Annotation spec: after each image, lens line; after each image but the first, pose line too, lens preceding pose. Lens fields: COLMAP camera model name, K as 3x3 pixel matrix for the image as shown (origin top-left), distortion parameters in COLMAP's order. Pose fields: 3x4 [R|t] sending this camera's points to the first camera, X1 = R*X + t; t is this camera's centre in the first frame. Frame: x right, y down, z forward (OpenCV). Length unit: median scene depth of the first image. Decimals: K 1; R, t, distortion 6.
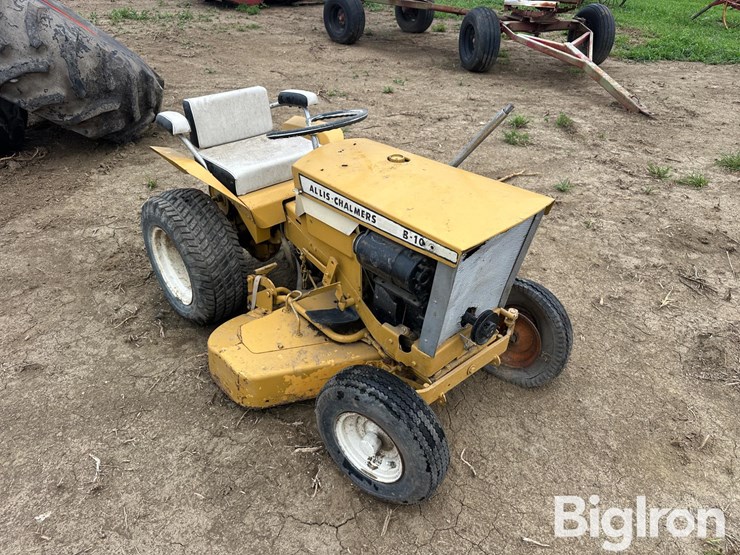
lens RADIAL K [[525.8, 0, 373.7], [0, 525.8, 263.6], [0, 0, 1]] dist [0.024517, -0.036880]
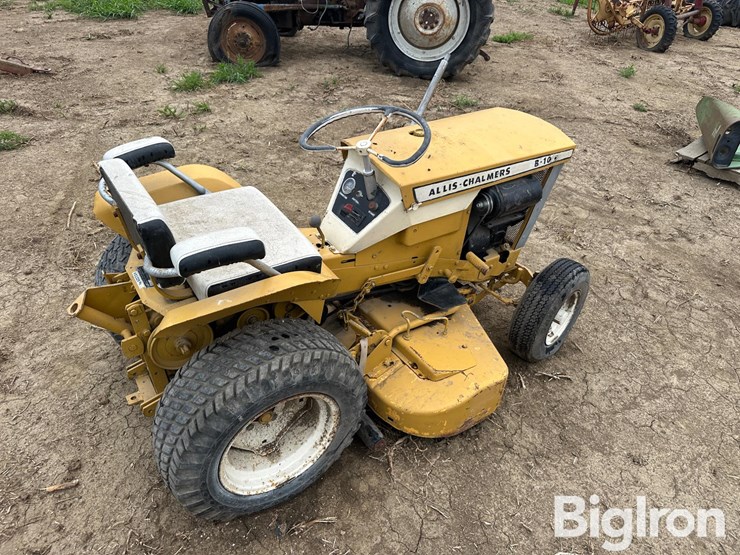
lens RADIAL K [[525.8, 0, 371.8], [0, 525.8, 271.5], [0, 0, 1]] dist [0.024517, -0.036880]
pose [[0.162032, -0.571663, 0.804330, -0.856944], [0.460684, 0.764645, 0.450653, -0.445653], [-0.872649, 0.297522, 0.387253, 0.670798]]
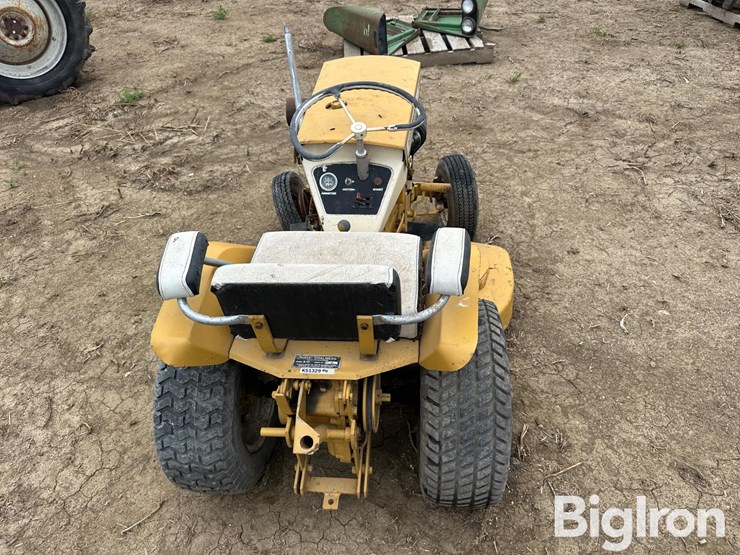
lens RADIAL K [[525.8, 0, 374.4], [0, 525.8, 276.2], [0, 0, 1]] dist [0.024517, -0.036880]
pose [[-0.668427, -0.453030, 0.589889, -0.689409], [0.430939, 0.410523, 0.803593, -0.768382], [-0.606215, 0.791350, -0.079177, 1.152754]]
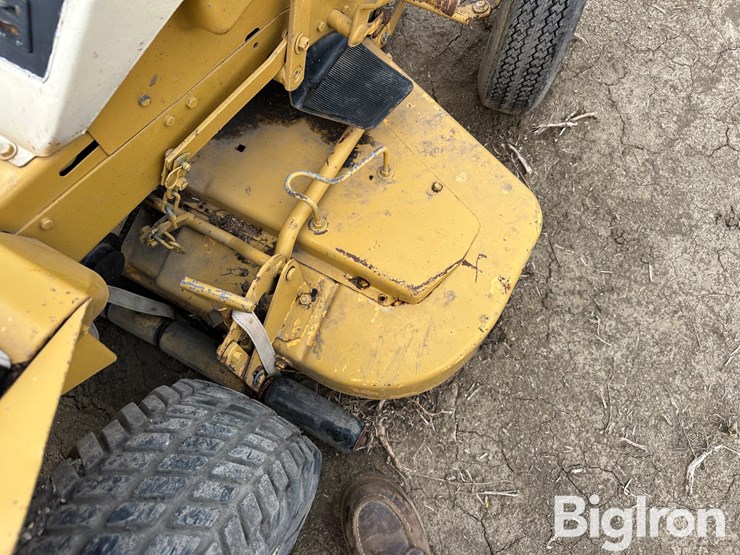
lens RADIAL K [[525.8, 0, 364.9], [0, 525.8, 274.3], [0, 0, 1]] dist [0.024517, -0.036880]
pose [[-0.297183, -0.912717, 0.280410, -0.332880], [0.500106, 0.101381, 0.860009, -0.243755], [-0.813374, 0.395814, 0.426327, 0.819157]]
